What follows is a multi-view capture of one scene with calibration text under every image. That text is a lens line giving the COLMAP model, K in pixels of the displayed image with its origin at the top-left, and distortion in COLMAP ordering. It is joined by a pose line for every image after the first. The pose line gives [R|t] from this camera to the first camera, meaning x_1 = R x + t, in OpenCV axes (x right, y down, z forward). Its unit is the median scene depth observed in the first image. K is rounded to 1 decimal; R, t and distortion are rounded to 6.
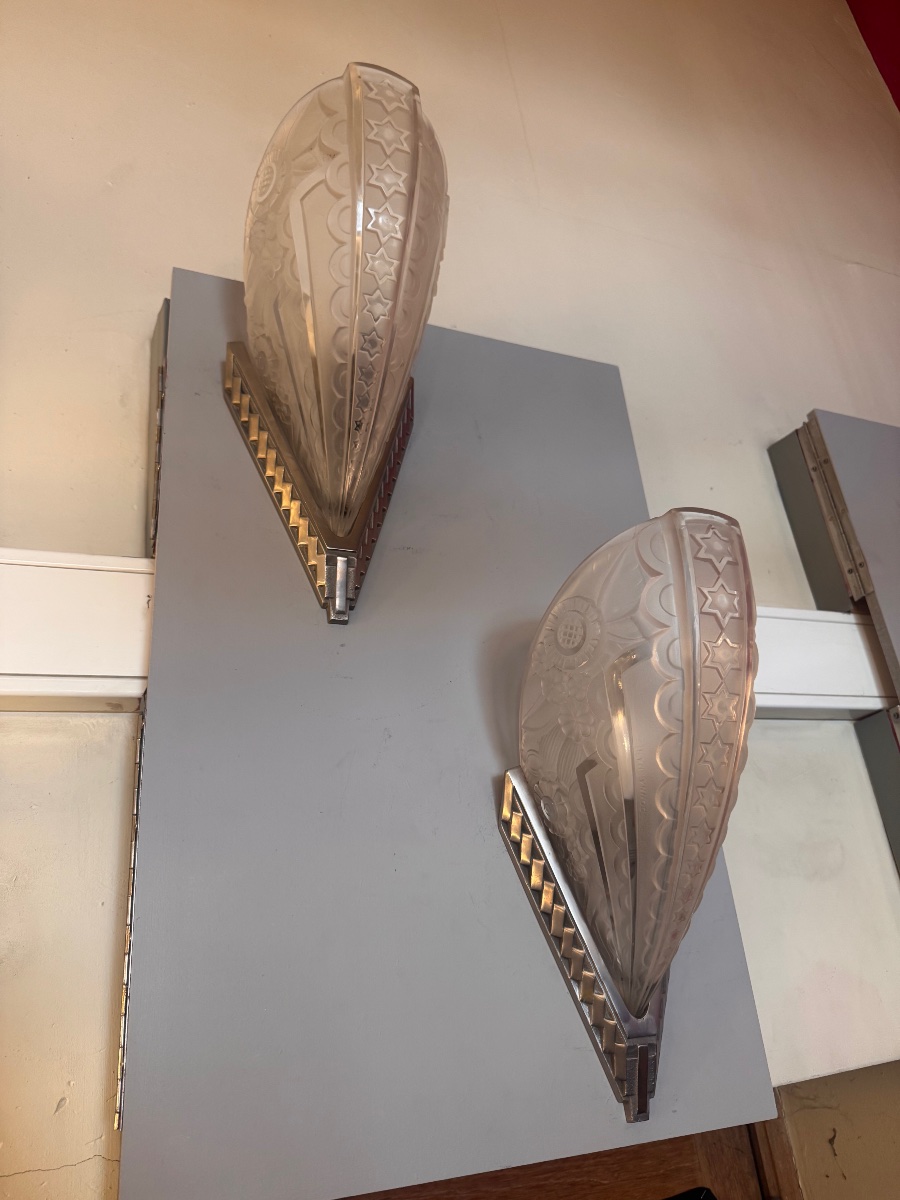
lens RADIAL K [[850.9, 0, 494.6], [0, 850.9, 603.2], [0, 0, 1]] dist [-0.005686, -0.001163]
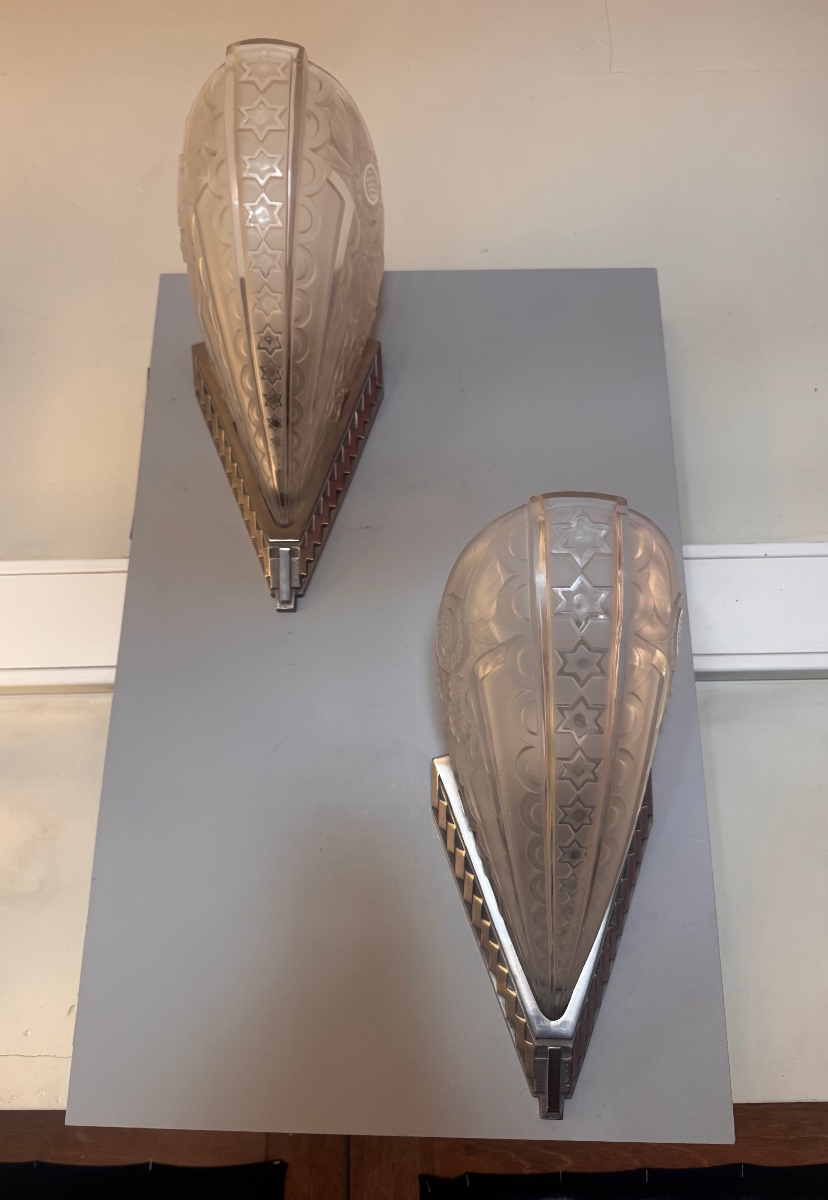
lens RADIAL K [[869.7, 0, 414.0], [0, 869.7, 600.0], [0, 0, 1]] dist [-0.003380, -0.007608]
pose [[0.905941, -0.023299, -0.422762, 0.430939], [0.080866, 0.989626, 0.118749, -0.109622], [0.415610, -0.141767, 0.898427, 0.105857]]
